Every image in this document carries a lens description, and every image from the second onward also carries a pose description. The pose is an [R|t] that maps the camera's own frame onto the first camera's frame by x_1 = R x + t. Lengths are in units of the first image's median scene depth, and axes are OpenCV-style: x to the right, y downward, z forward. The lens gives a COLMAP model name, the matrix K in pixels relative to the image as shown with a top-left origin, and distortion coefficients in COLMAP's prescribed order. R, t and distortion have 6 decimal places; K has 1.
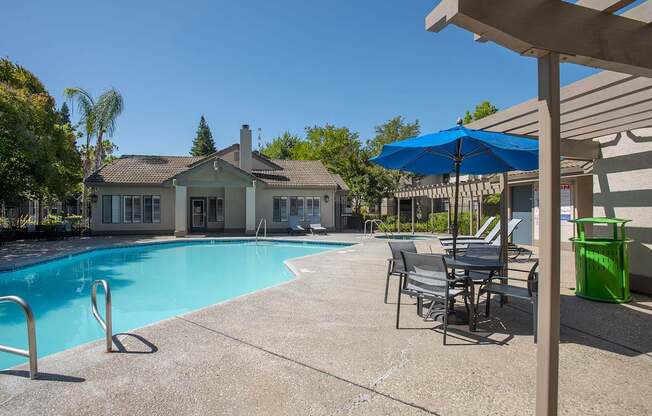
lens RADIAL K [[311.0, 0, 342.0], [0, 311.0, 207.6], [0, 0, 1]] dist [-0.042485, 0.000329]
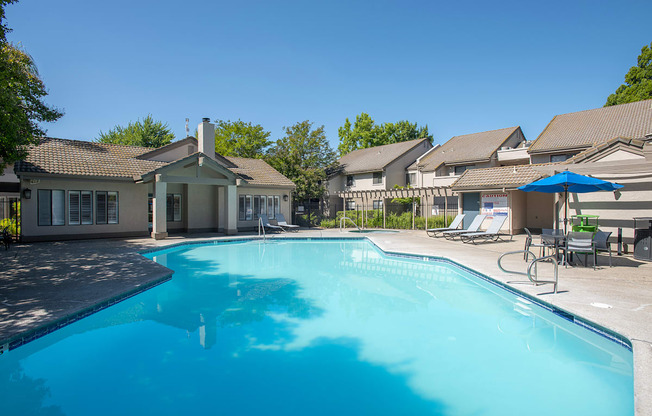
lens RADIAL K [[311.0, 0, 342.0], [0, 311.0, 207.6], [0, 0, 1]] dist [-0.042485, 0.000329]
pose [[0.889293, 0.002468, 0.457331, -0.431315], [-0.006629, 0.999950, 0.007493, -0.005527], [-0.457289, -0.009695, 0.889265, -0.028055]]
